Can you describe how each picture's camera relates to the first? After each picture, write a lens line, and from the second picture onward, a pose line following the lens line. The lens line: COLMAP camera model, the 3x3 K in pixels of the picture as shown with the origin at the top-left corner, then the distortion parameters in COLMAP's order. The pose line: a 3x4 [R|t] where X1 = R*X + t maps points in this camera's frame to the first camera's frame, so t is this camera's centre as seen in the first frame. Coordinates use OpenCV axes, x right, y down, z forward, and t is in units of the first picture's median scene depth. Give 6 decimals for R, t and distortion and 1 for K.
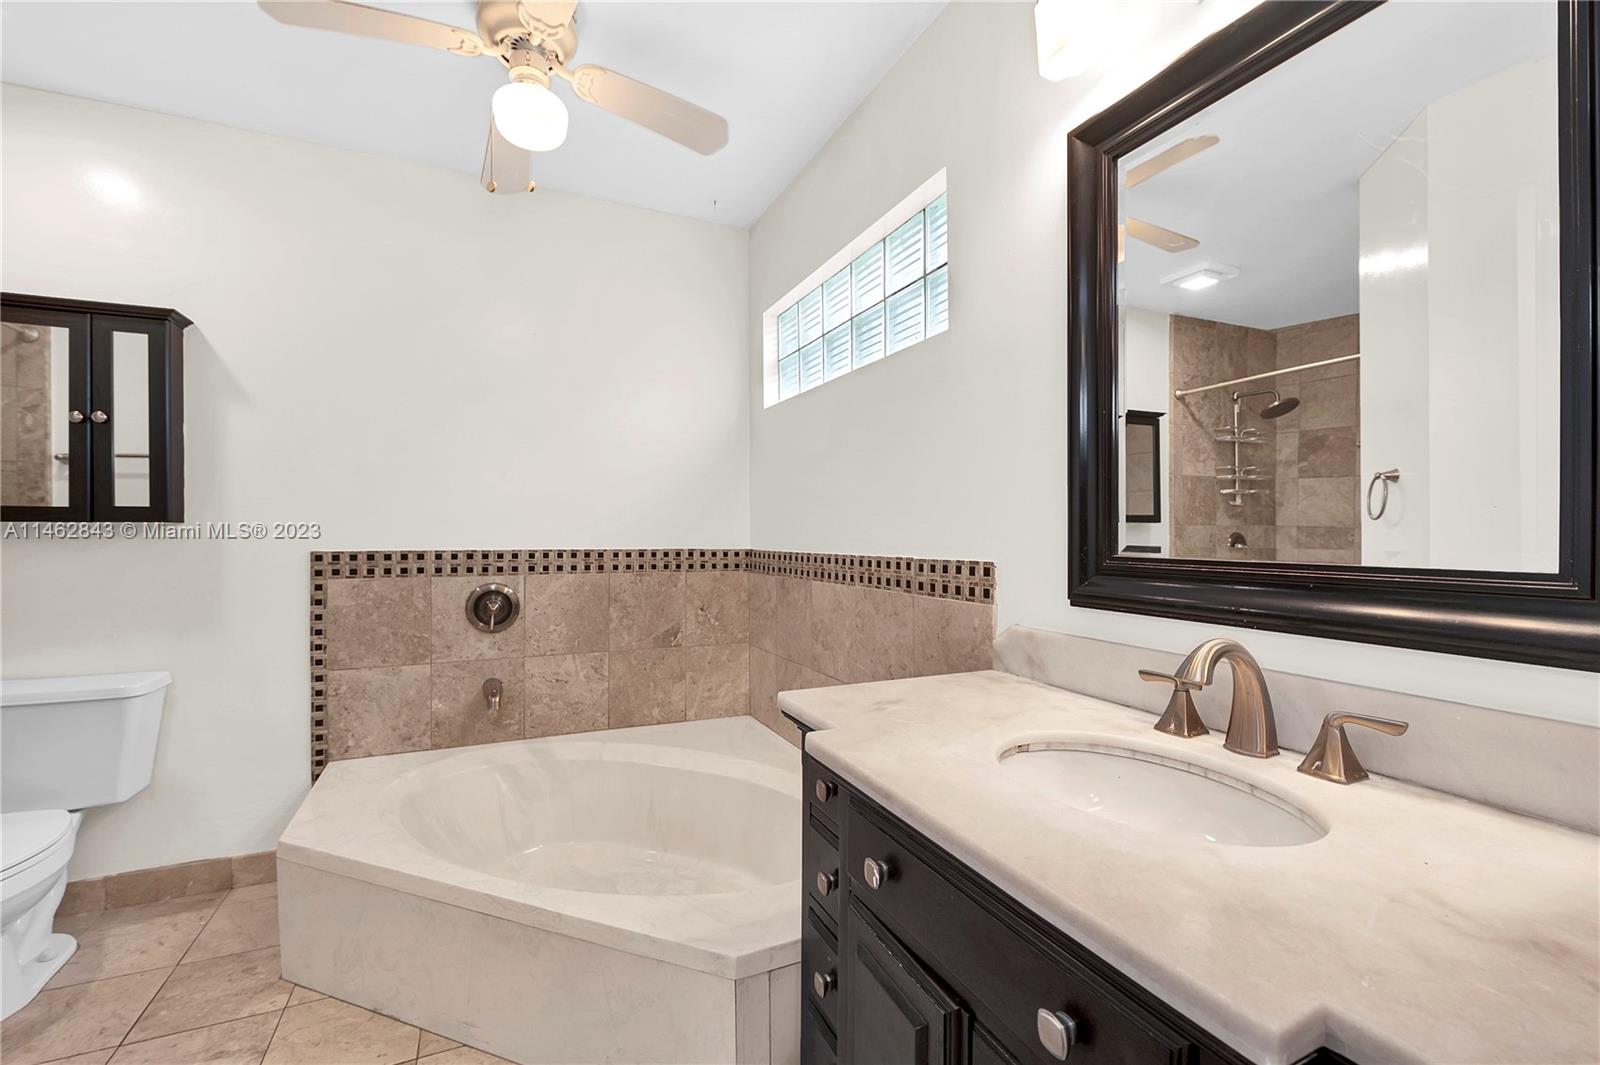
lens RADIAL K [[666.1, 0, 802.0], [0, 666.1, 533.7], [0, 0, 1]] dist [-0.011267, -0.001060]
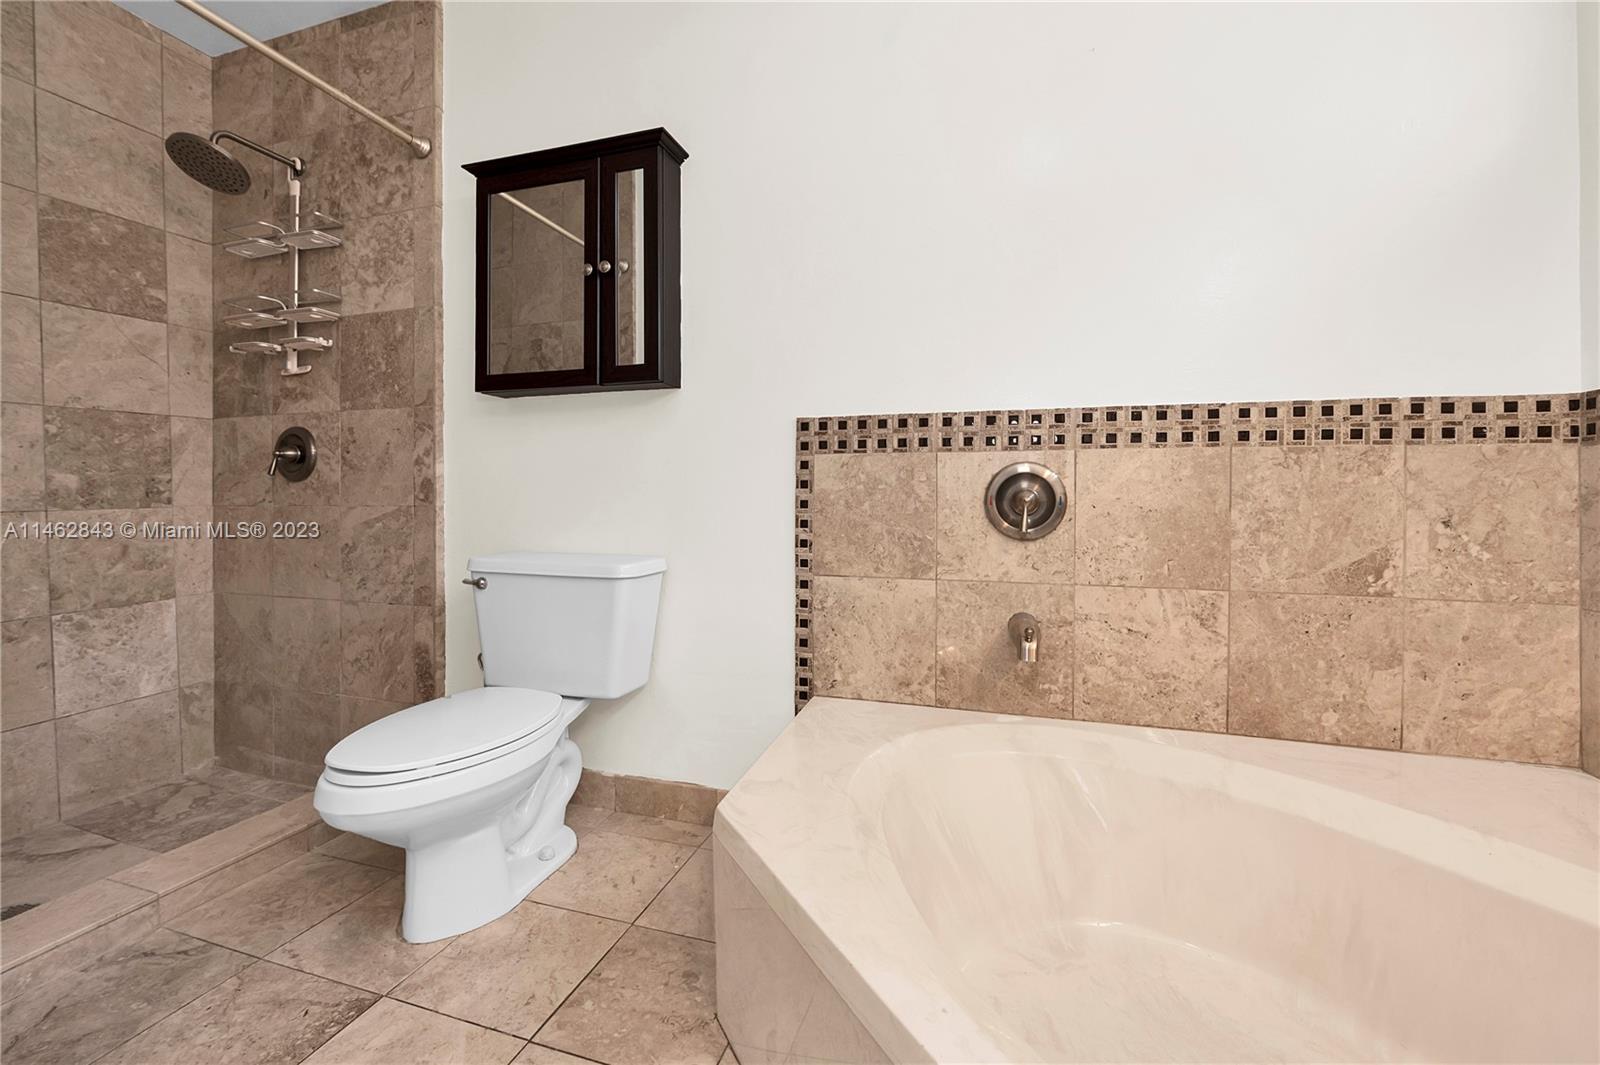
lens RADIAL K [[666.1, 0, 800.3], [0, 666.1, 506.3], [0, 0, 1]] dist [-0.011267, -0.001060]
pose [[0.743518, 0.008860, -0.668657, -0.212685], [-0.002175, 0.999939, 0.010832, 0.115515], [0.668712, -0.006600, 0.743492, 0.409830]]
